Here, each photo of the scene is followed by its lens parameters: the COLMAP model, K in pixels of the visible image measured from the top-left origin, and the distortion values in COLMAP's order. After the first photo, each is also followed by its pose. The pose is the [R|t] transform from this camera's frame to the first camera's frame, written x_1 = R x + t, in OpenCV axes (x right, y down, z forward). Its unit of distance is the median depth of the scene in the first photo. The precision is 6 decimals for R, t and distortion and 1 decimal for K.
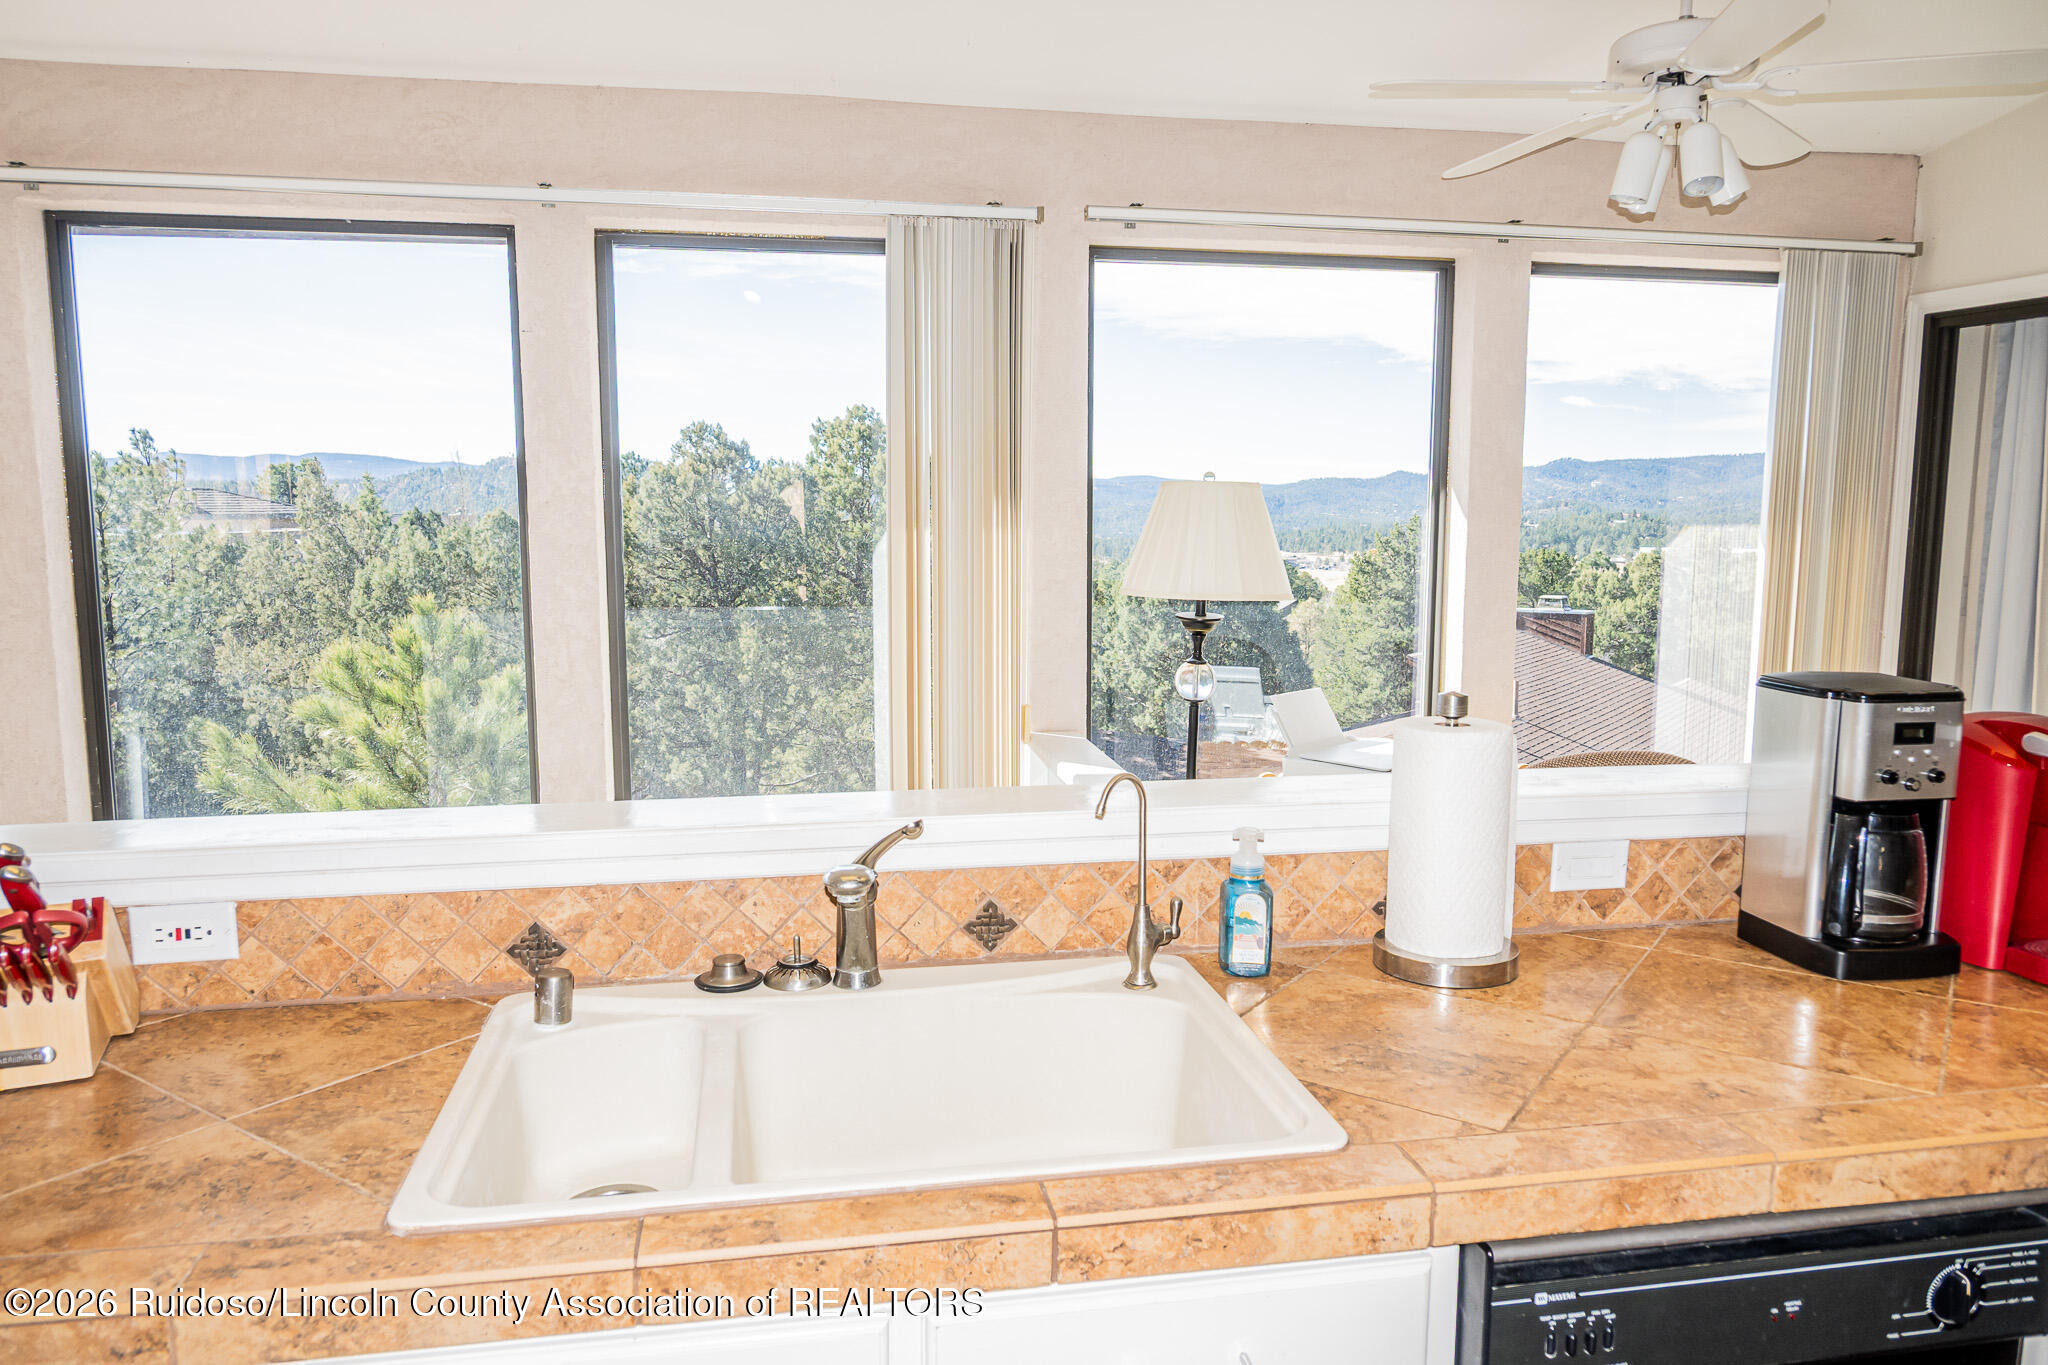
lens RADIAL K [[1424.2, 0, 1027.9], [0, 1424.2, 690.7], [0, 0, 1]] dist [-0.009260, -0.000759]
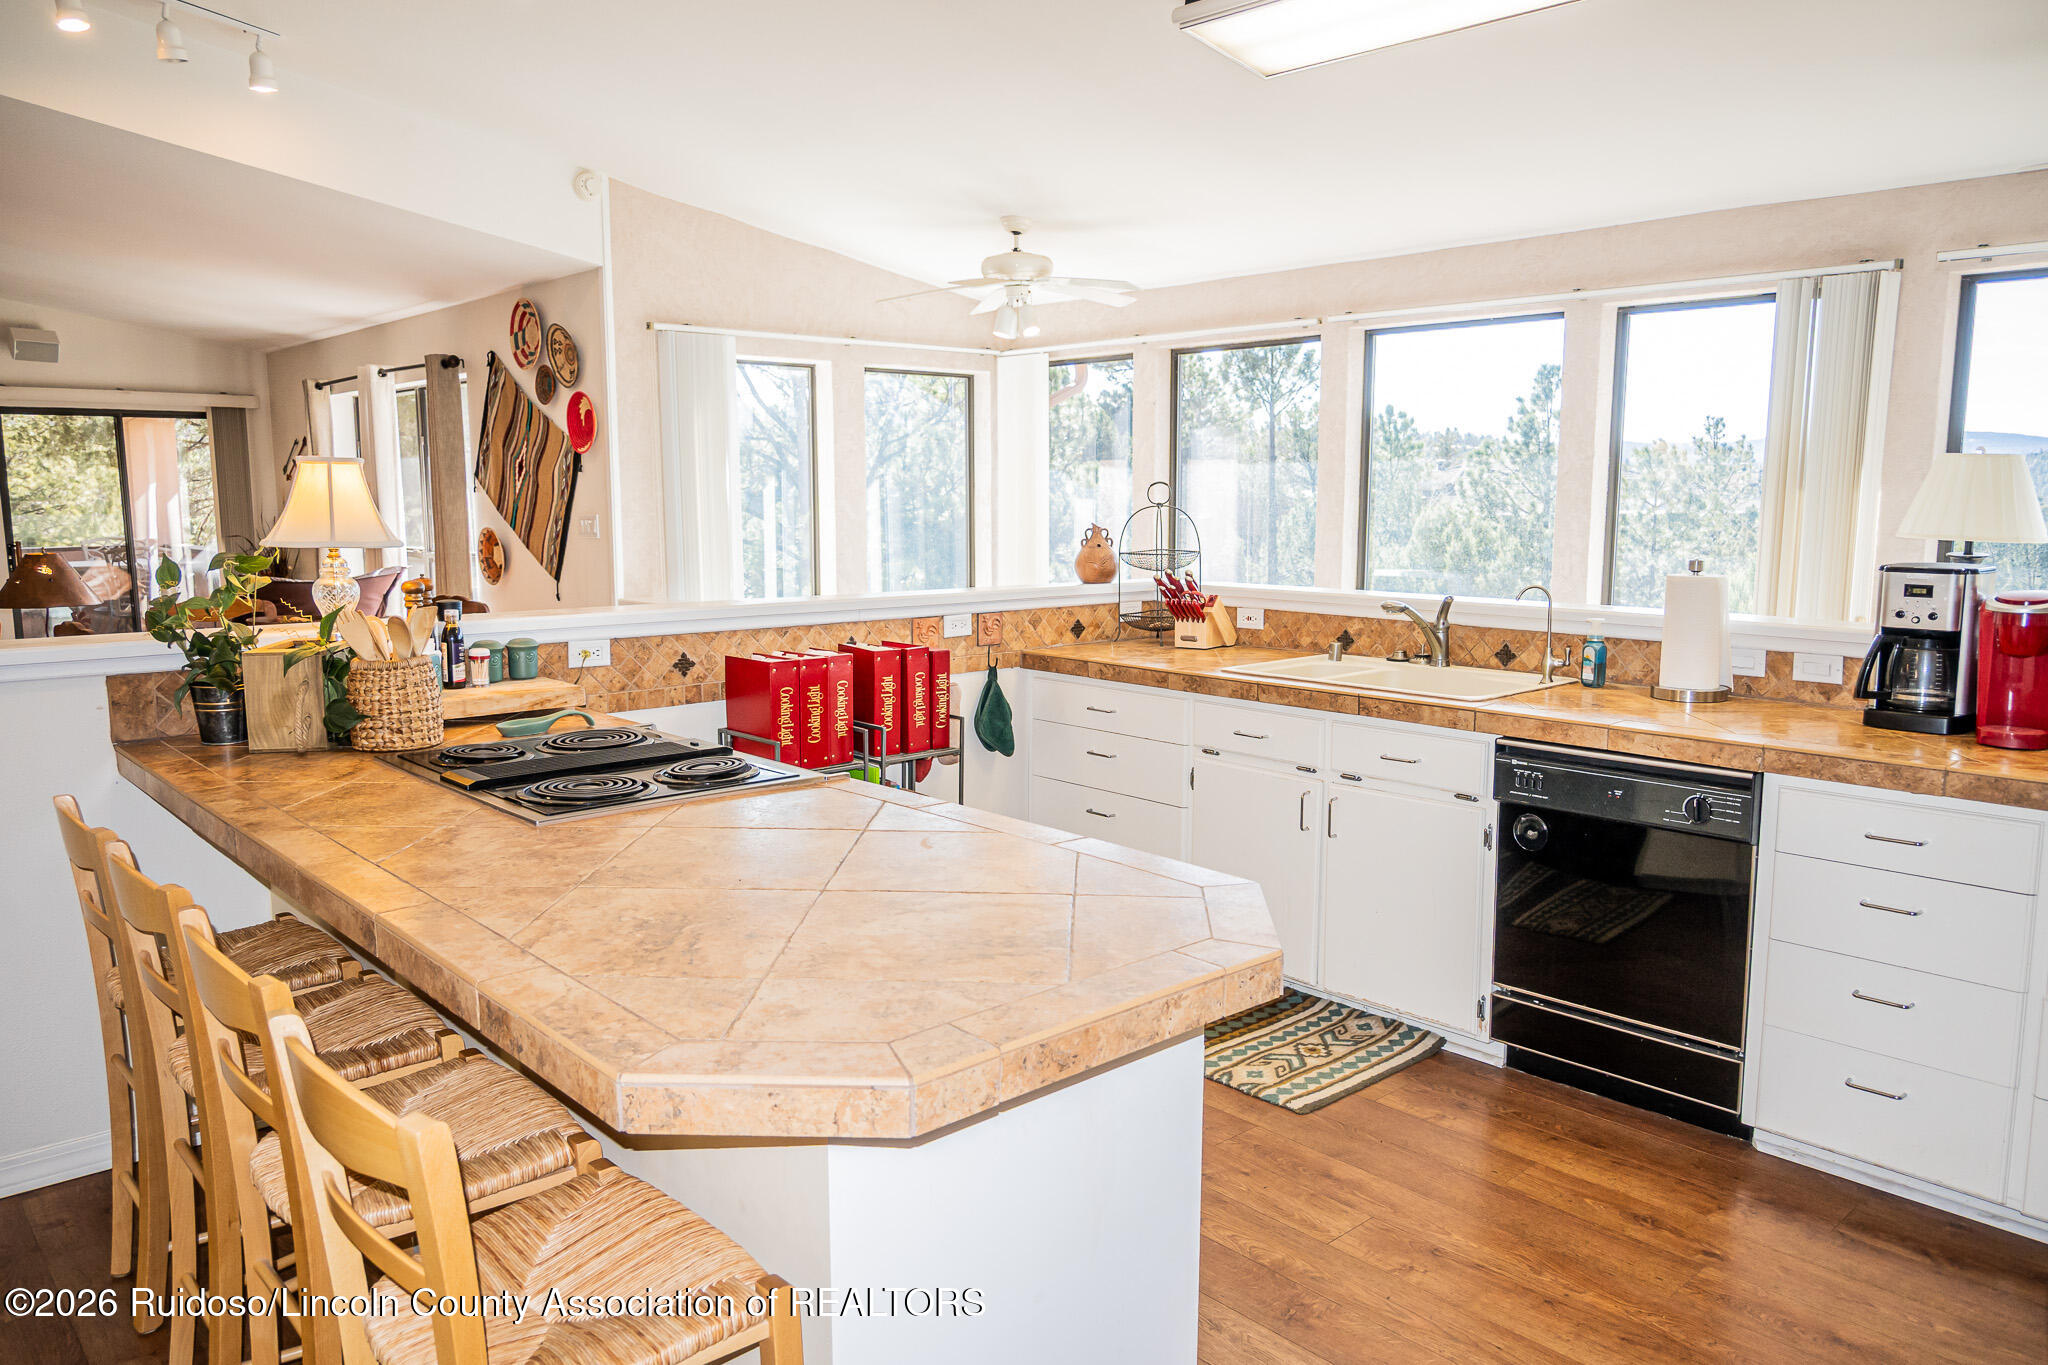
lens RADIAL K [[1402.7, 0, 1014.2], [0, 1402.7, 681.8], [0, 0, 1]] dist [-0.002846, -0.001222]
pose [[0.526410, 0.117650, -0.842052, 1.425990], [-0.110737, 0.991431, 0.069293, 0.138146], [0.842989, 0.056770, 0.534927, -0.835536]]
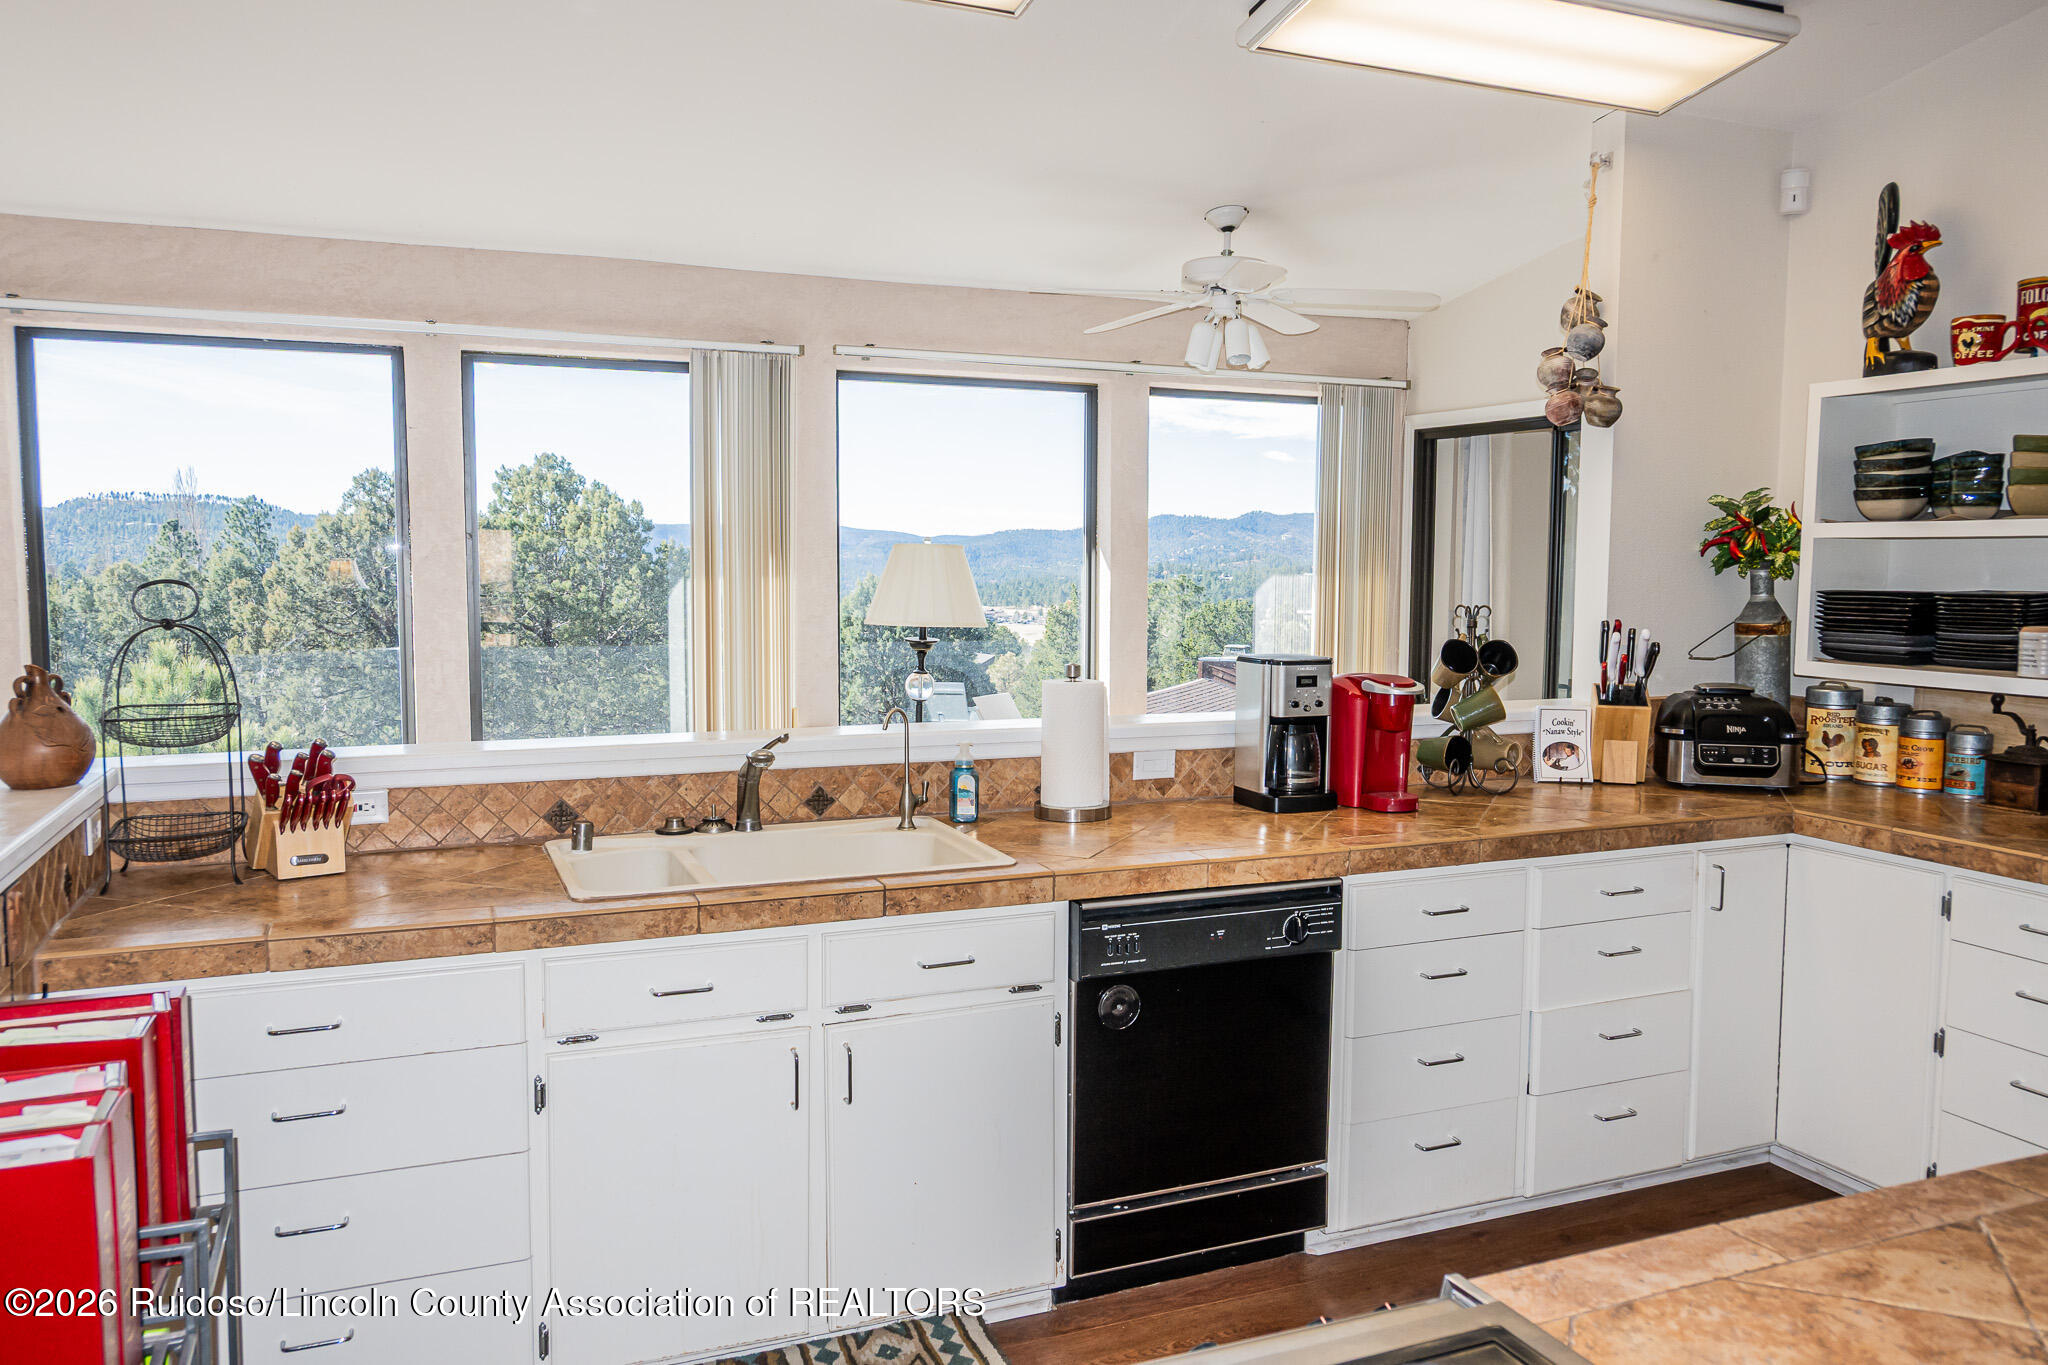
lens RADIAL K [[1506.3, 0, 1024.0], [0, 1506.3, 682.5], [0, 0, 1]] dist [-0.002333, 0.001903]
pose [[0.978968, -0.013584, 0.203562, -0.153597], [0.022989, 0.998771, -0.043908, 0.105441], [-0.202715, 0.047664, 0.978077, -0.857512]]
